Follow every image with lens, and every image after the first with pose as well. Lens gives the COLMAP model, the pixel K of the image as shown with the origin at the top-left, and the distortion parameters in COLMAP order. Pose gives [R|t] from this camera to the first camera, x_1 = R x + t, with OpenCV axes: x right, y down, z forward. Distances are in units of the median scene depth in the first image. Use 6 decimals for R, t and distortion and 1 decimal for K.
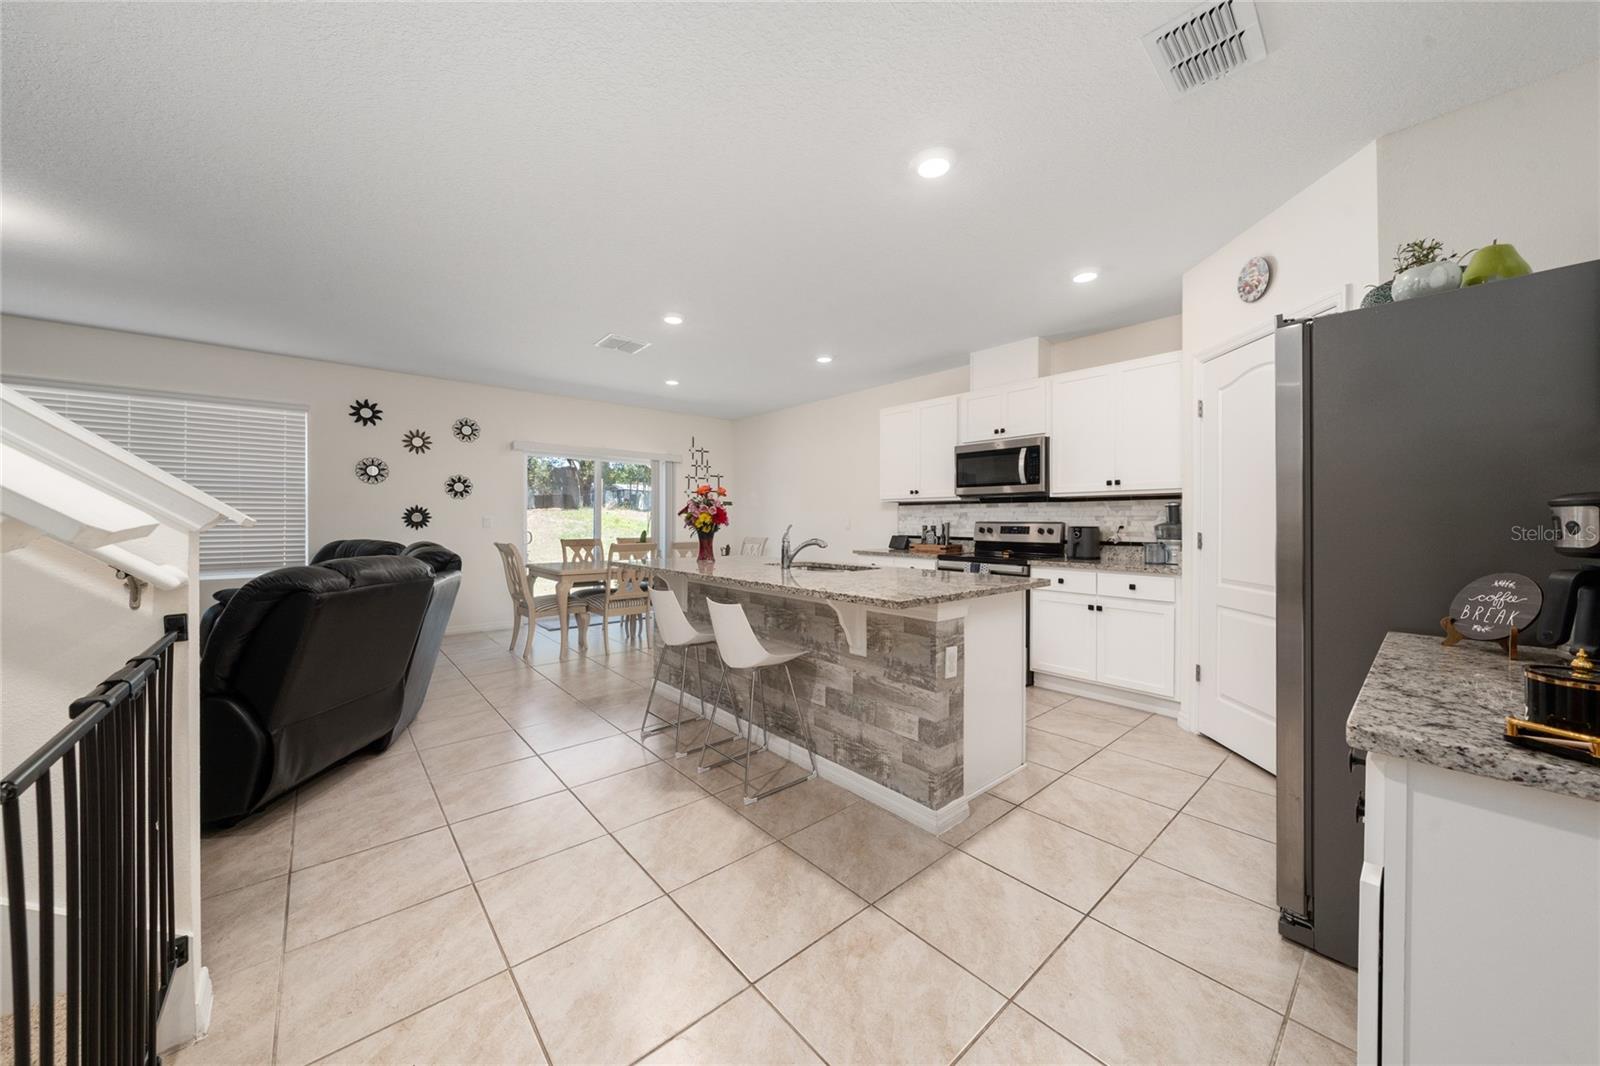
lens RADIAL K [[555.8, 0, 799.2], [0, 555.8, 522.9], [0, 0, 1]] dist [-0.001354, -0.000083]
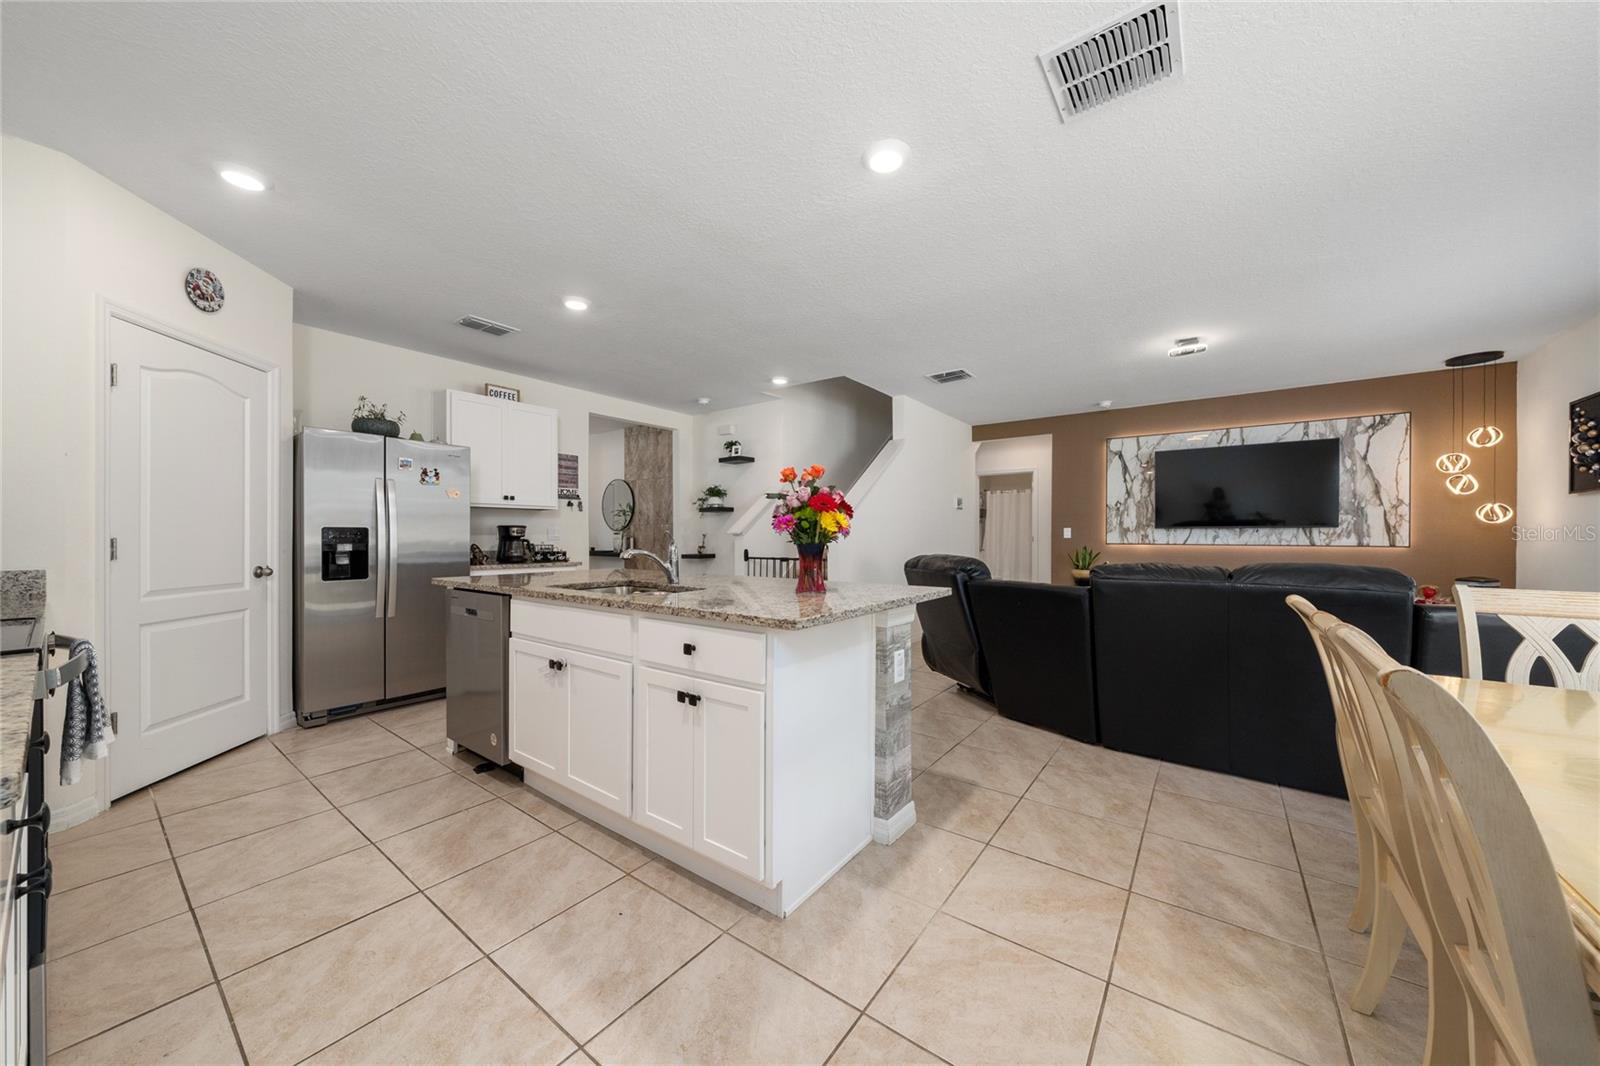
lens RADIAL K [[558.2, 0, 798.2], [0, 558.2, 536.9], [0, 0, 1]] dist [-0.000260, -0.000028]
pose [[-0.977031, -0.002379, -0.213085, -0.018077], [-0.003386, 0.999985, 0.004364, 0.005268], [0.213071, 0.004986, -0.977024, 1.282519]]
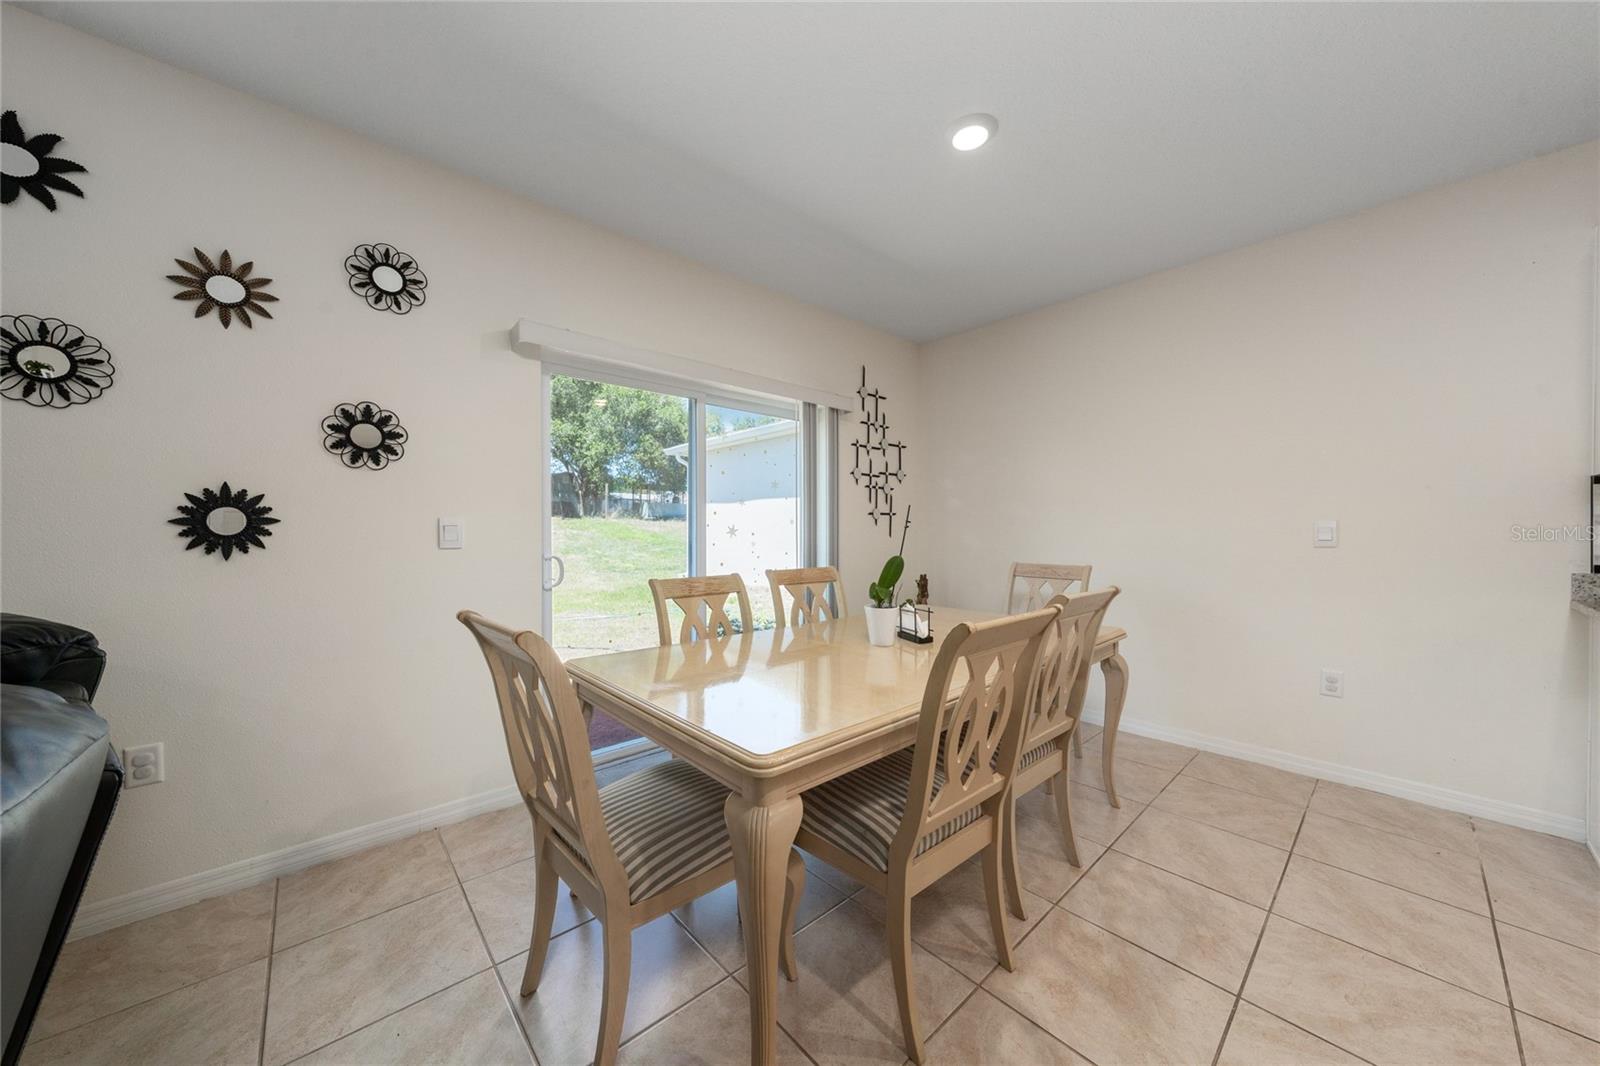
lens RADIAL K [[546.6, 0, 794.7], [0, 546.6, 541.0], [0, 0, 1]] dist [0.000028, -0.000028]
pose [[0.999909, -0.003733, 0.013002, -0.418069], [0.003533, 0.999876, 0.015334, -0.002059], [-0.013058, -0.015287, 0.999798, 0.786227]]
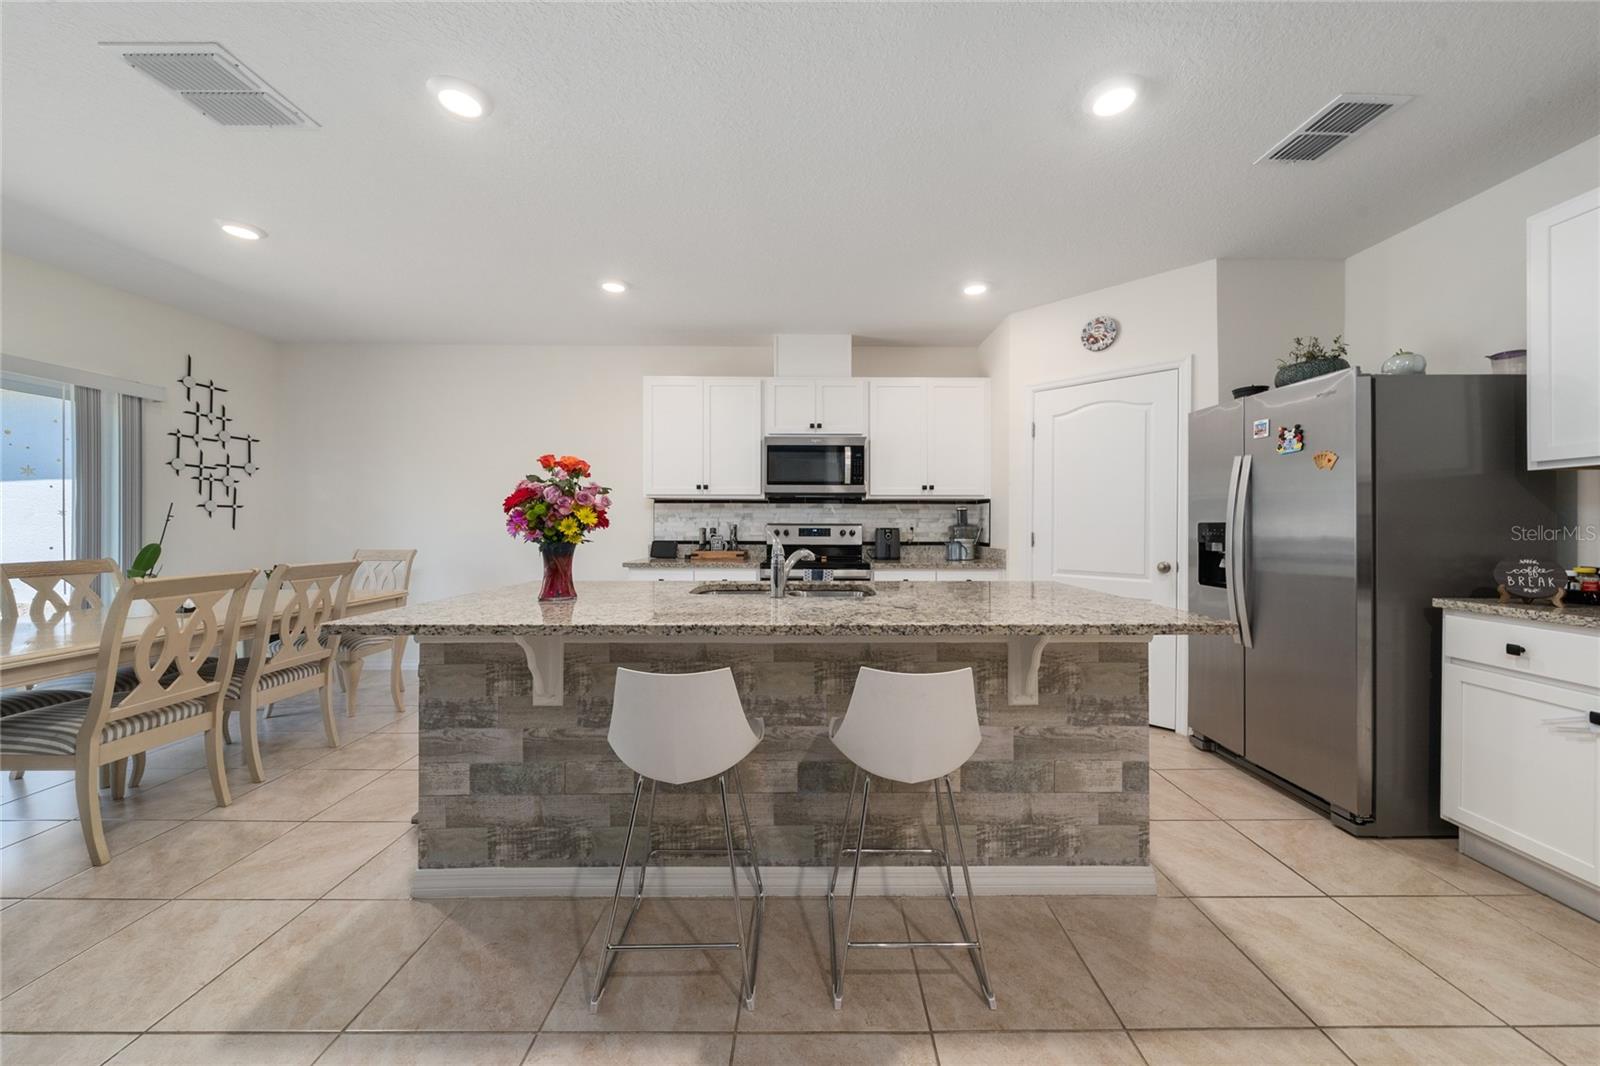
lens RADIAL K [[556.7, 0, 820.4], [0, 556.7, 524.6], [0, 0, 1]] dist [-0.000754, -0.000049]
pose [[0.647141, -0.002081, 0.762368, -0.327419], [0.001970, 0.999998, 0.001058, -0.001395], [-0.762368, 0.000817, 0.647143, 0.377587]]
